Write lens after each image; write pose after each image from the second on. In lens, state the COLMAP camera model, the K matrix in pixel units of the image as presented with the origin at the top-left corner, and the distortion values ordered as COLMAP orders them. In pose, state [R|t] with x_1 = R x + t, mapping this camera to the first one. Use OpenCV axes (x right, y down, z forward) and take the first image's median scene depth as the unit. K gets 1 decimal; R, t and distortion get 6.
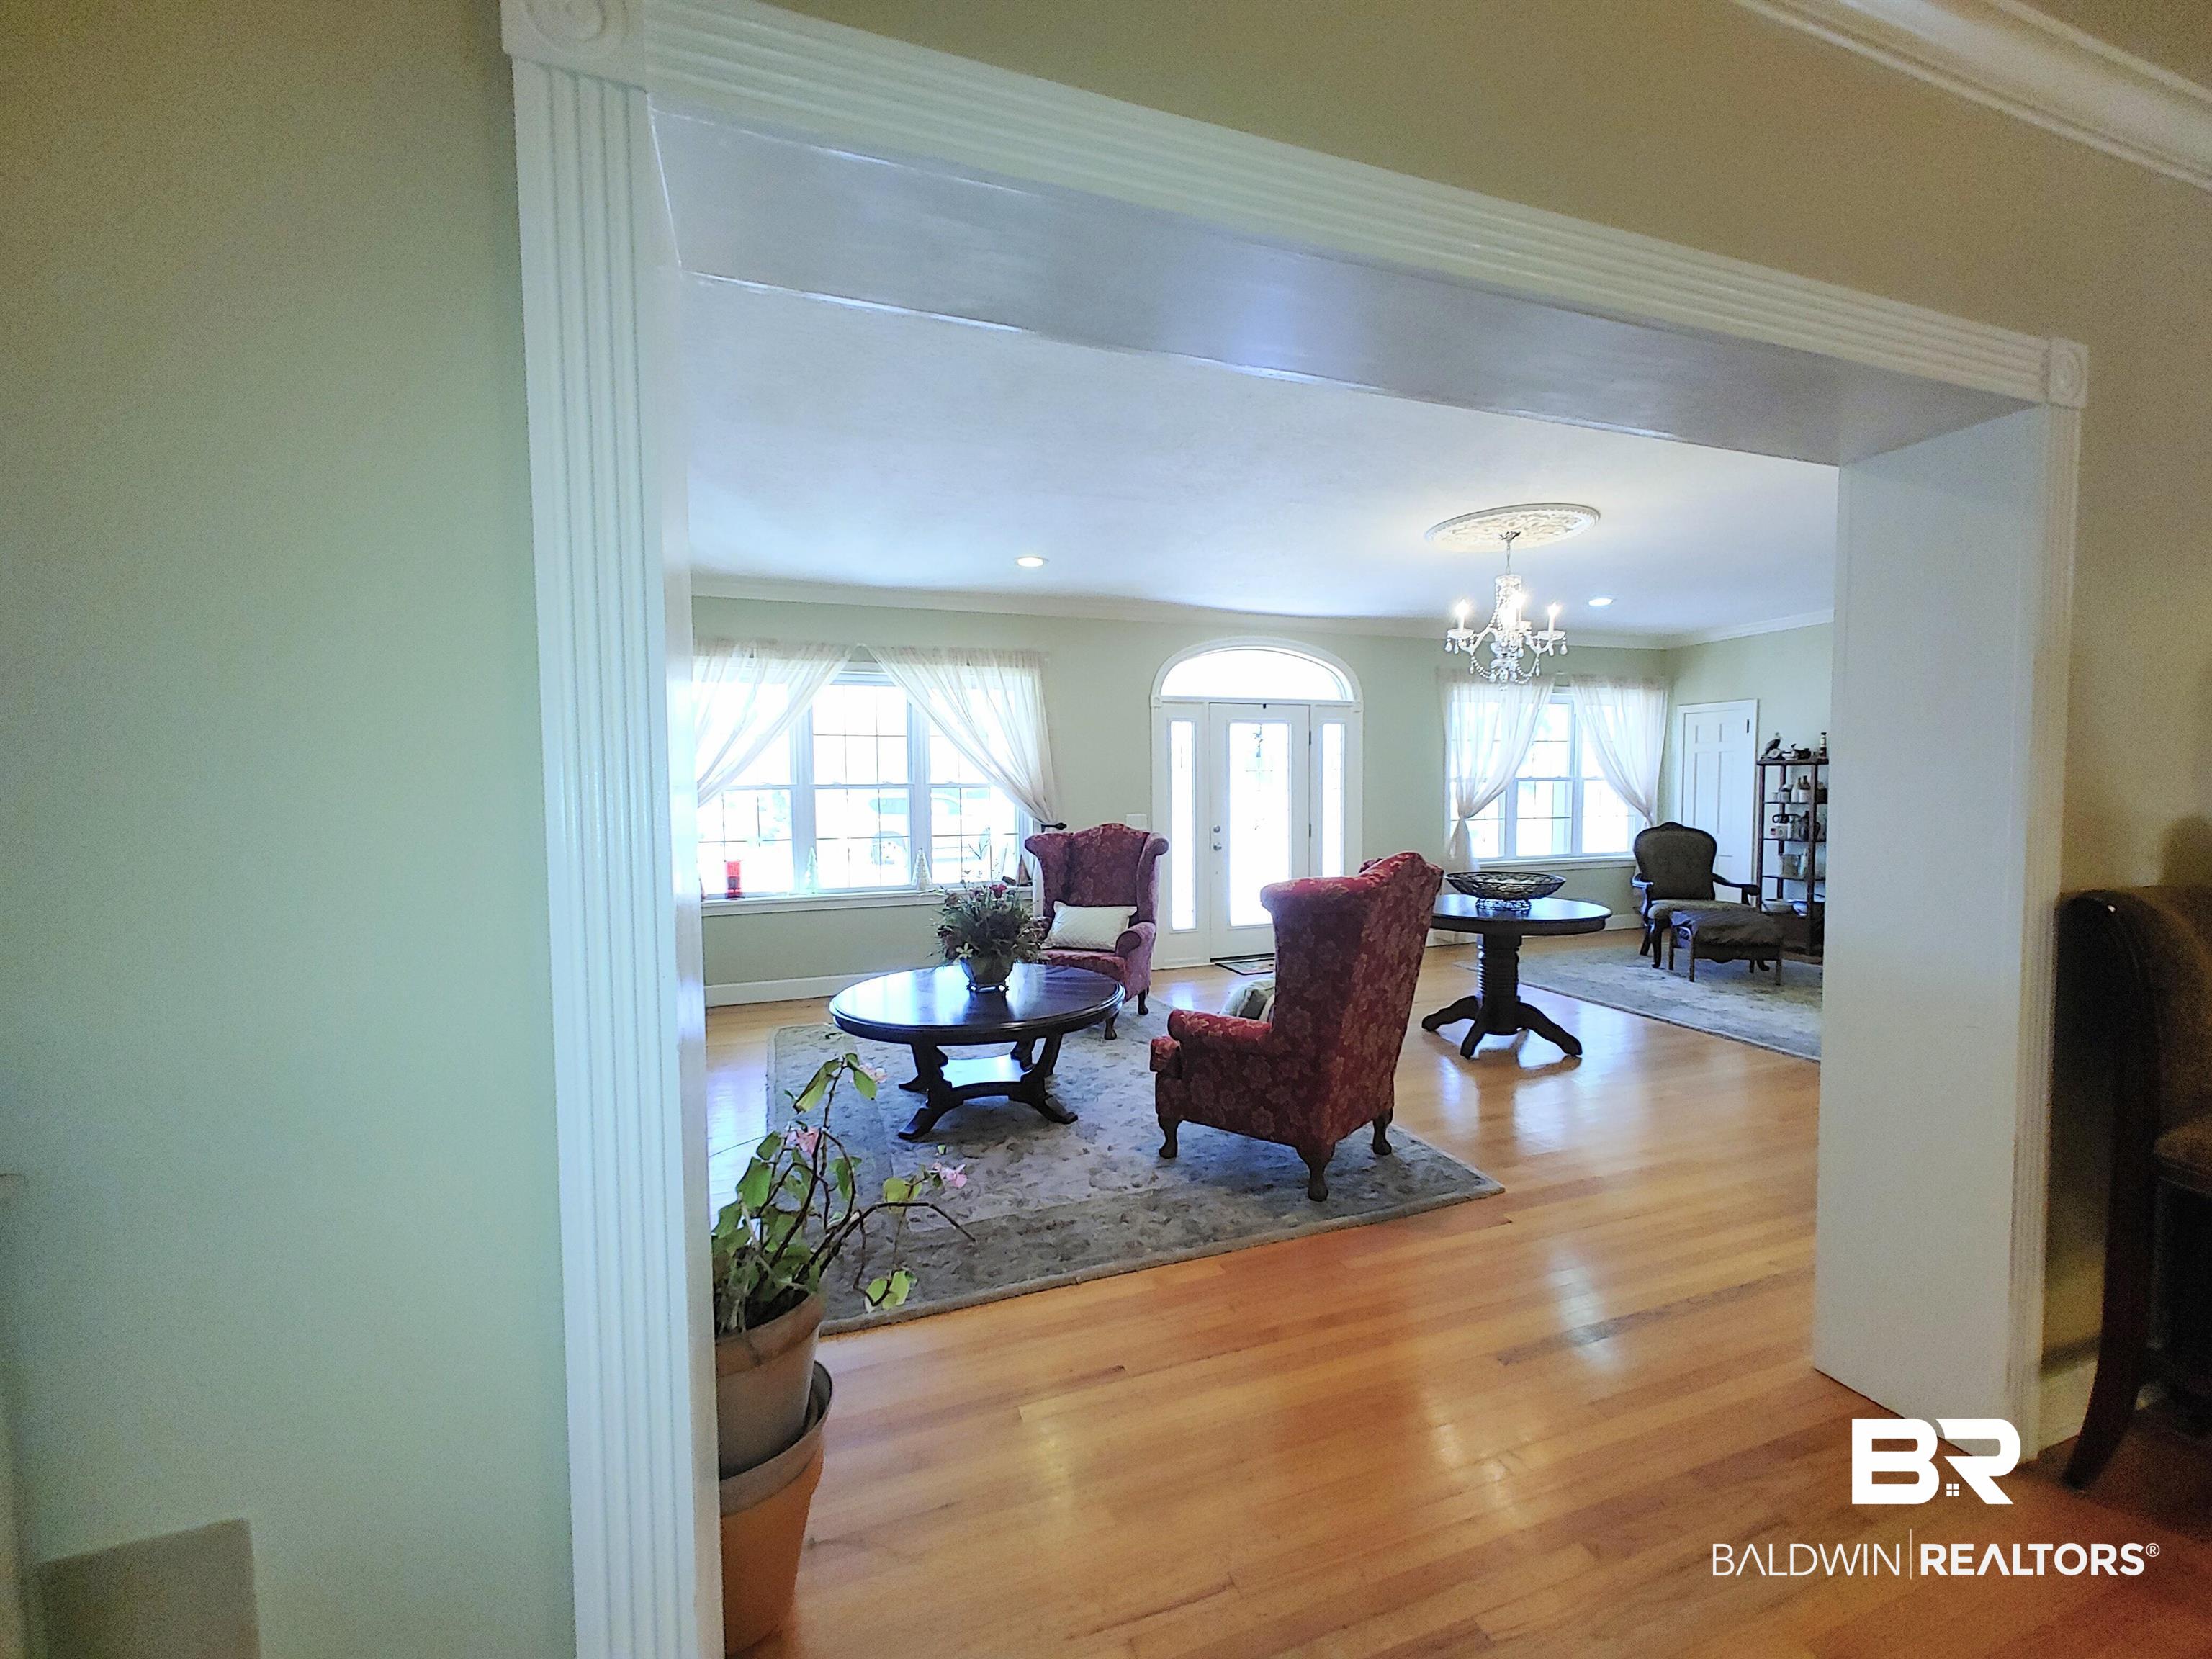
lens RADIAL K [[930.6, 0, 1114.7], [0, 930.6, 840.5], [0, 0, 1]] dist [0.005218, 0.000375]
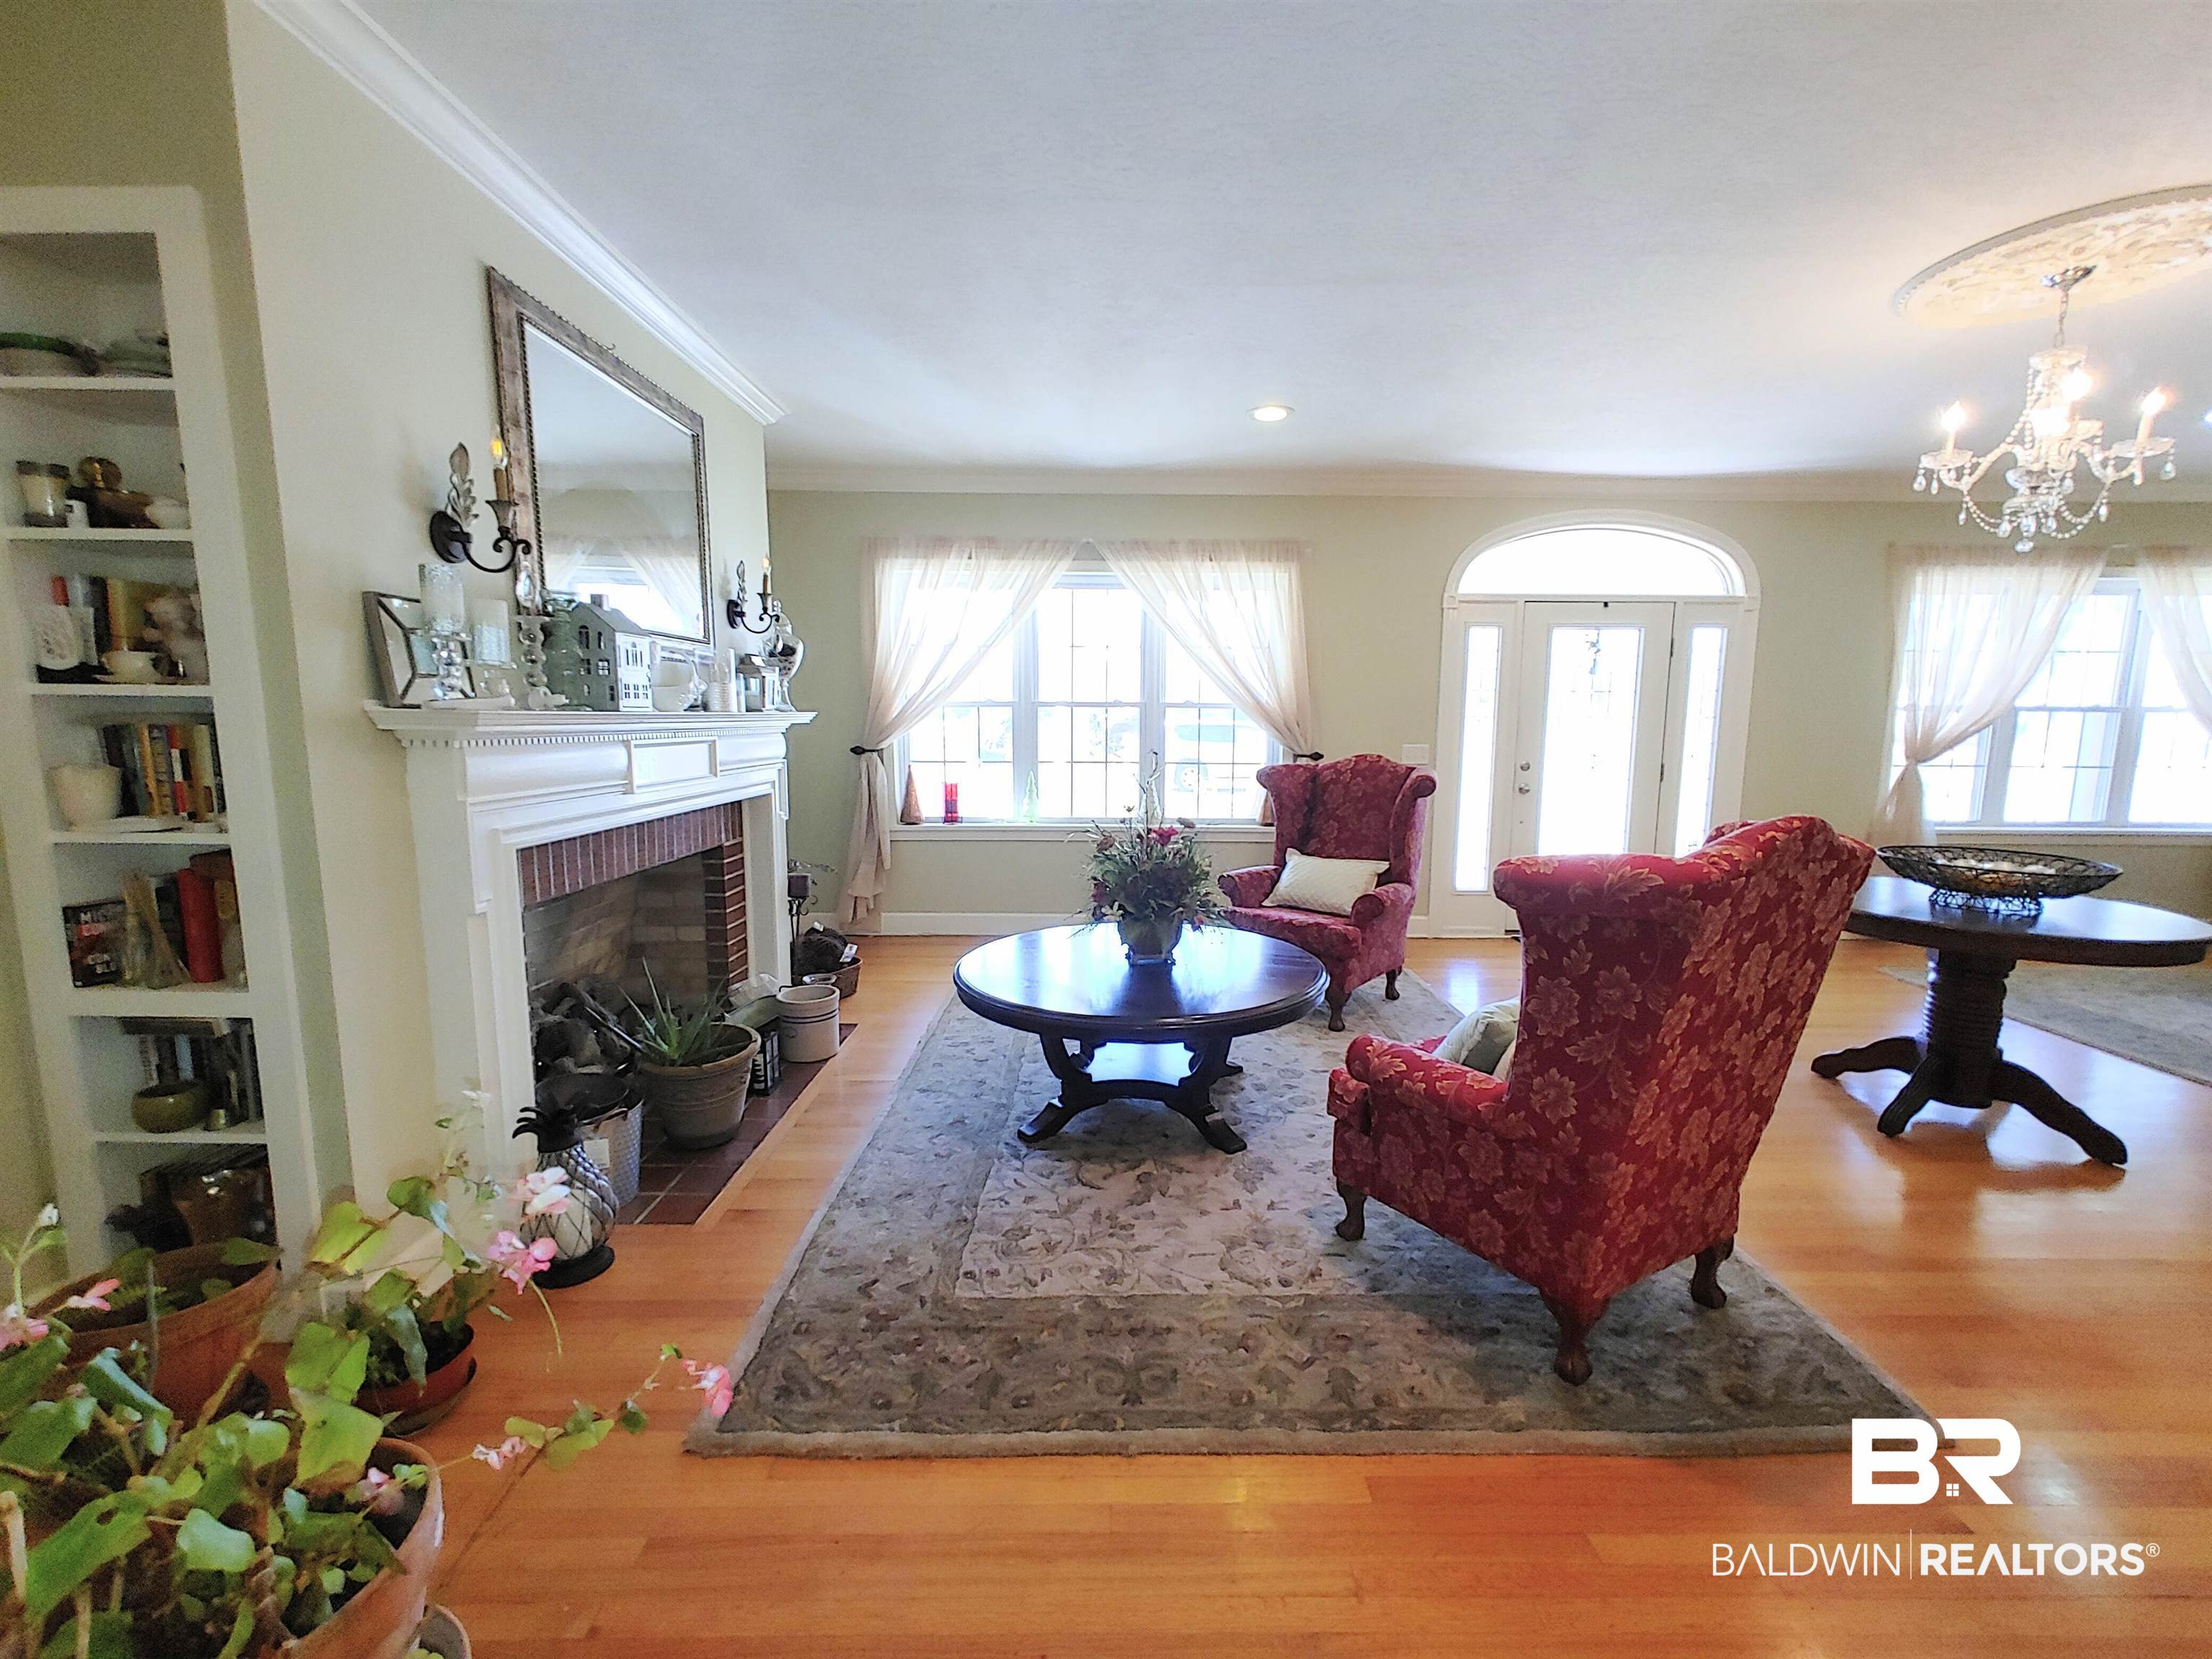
lens RADIAL K [[930.6, 0, 1120.4], [0, 930.6, 837.3], [0, 0, 1]] dist [0.005218, 0.000375]
pose [[0.942226, 0.059279, -0.329690, 0.076511], [-0.035578, 0.996360, 0.077468, -0.002129], [0.333082, -0.061263, 0.940905, 0.222673]]
